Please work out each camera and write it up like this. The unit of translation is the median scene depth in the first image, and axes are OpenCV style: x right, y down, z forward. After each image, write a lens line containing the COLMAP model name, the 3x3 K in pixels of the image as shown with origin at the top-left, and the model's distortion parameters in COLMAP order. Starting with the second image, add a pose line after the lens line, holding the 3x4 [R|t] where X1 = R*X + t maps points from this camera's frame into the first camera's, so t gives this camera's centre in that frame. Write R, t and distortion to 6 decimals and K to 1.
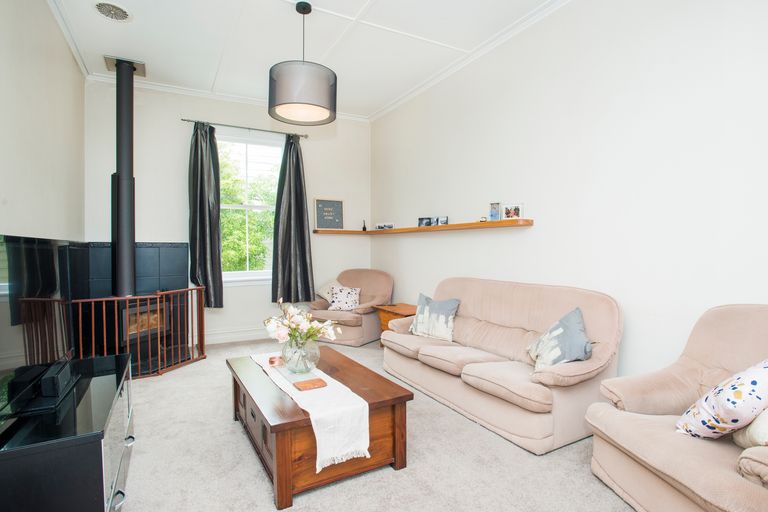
lens RADIAL K [[403.0, 0, 384.6], [0, 403.0, 261.0], [0, 0, 1]] dist [-0.013636, 0.002096]
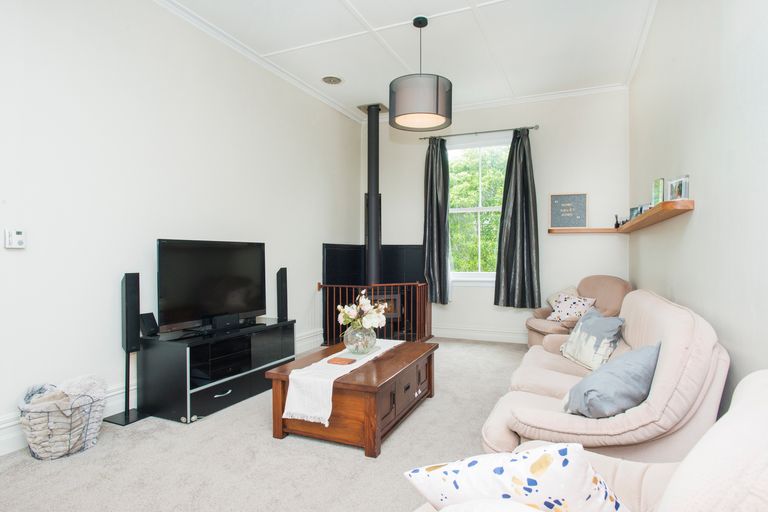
lens RADIAL K [[441.1, 0, 383.8], [0, 441.1, 253.0], [0, 0, 1]] dist [-0.004955, 0.000272]
pose [[0.612365, 0.005004, -0.790560, 0.427826], [-0.031337, 0.999348, -0.017948, 0.004395], [0.789954, 0.035765, 0.612122, 0.137935]]
